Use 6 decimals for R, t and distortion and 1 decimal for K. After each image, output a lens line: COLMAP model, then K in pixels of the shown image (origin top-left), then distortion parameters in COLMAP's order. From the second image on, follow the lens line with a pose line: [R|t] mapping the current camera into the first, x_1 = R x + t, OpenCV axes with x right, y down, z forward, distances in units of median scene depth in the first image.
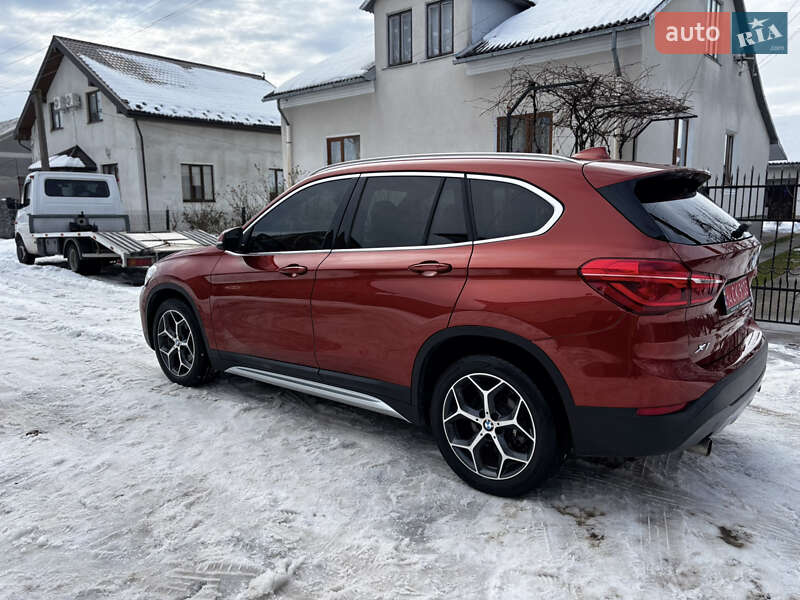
lens RADIAL K [[601.3, 0, 402.0], [0, 601.3, 297.4], [0, 0, 1]] dist [0.054862, -0.062459]
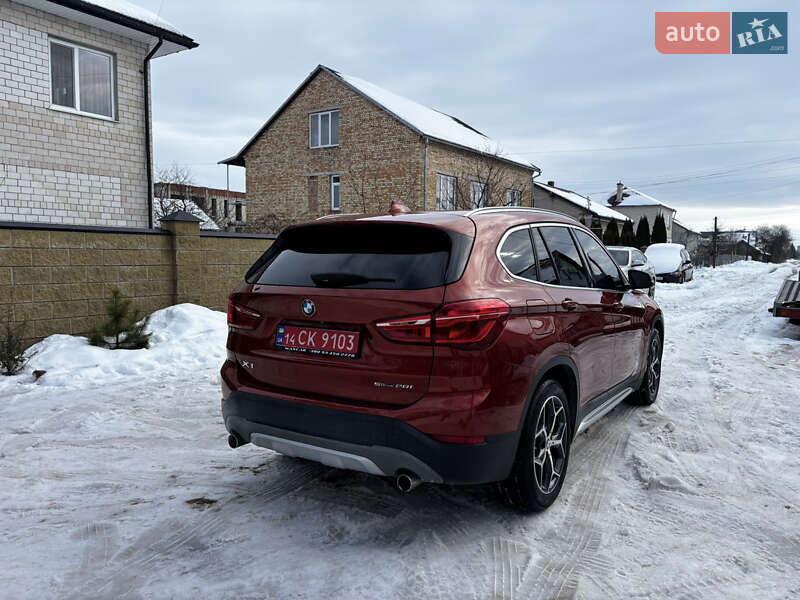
lens RADIAL K [[601.3, 0, 402.0], [0, 601.3, 297.4], [0, 0, 1]] dist [0.054862, -0.062459]
pose [[0.110694, 0.081540, -0.990504, 1.015209], [-0.158986, 0.985247, 0.063340, -0.106620], [0.981056, 0.150465, 0.122025, 0.656239]]
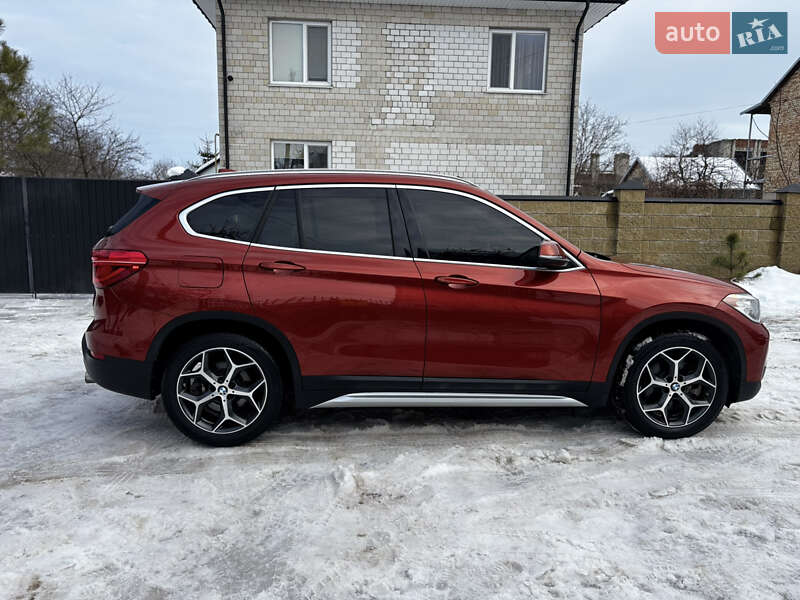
lens RADIAL K [[601.3, 0, 402.0], [0, 601.3, 297.4], [0, 0, 1]] dist [0.054862, -0.062459]
pose [[-0.714678, 0.099399, -0.692355, 0.705927], [-0.114964, 0.959696, 0.256451, -0.258800], [0.689941, 0.262875, -0.674446, 1.585011]]
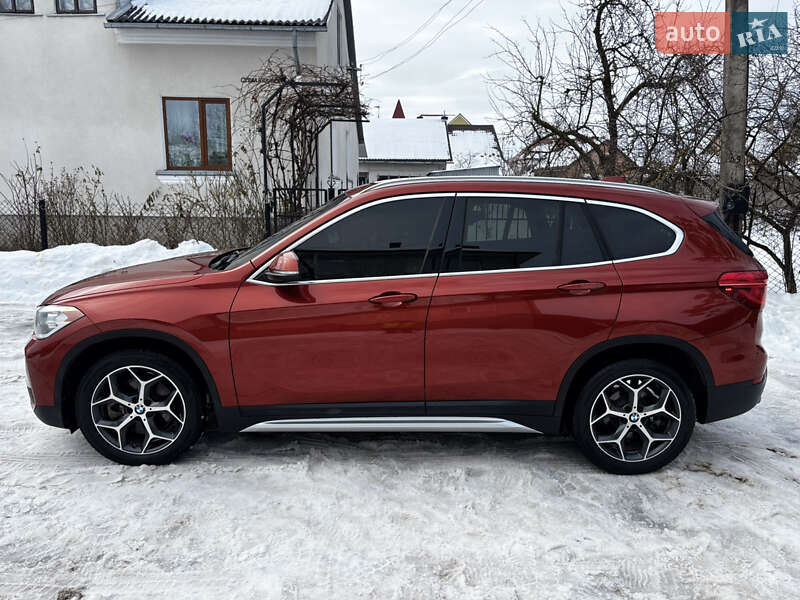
lens RADIAL K [[597.9, 0, 397.6], [0, 597.9, 298.5], [0, 0, 1]] dist [0.052460, -0.052748]
pose [[0.763747, -0.097147, 0.638164, -0.595903], [0.075684, 0.995268, 0.060931, -0.079355], [-0.641064, 0.001762, 0.767485, 0.253449]]
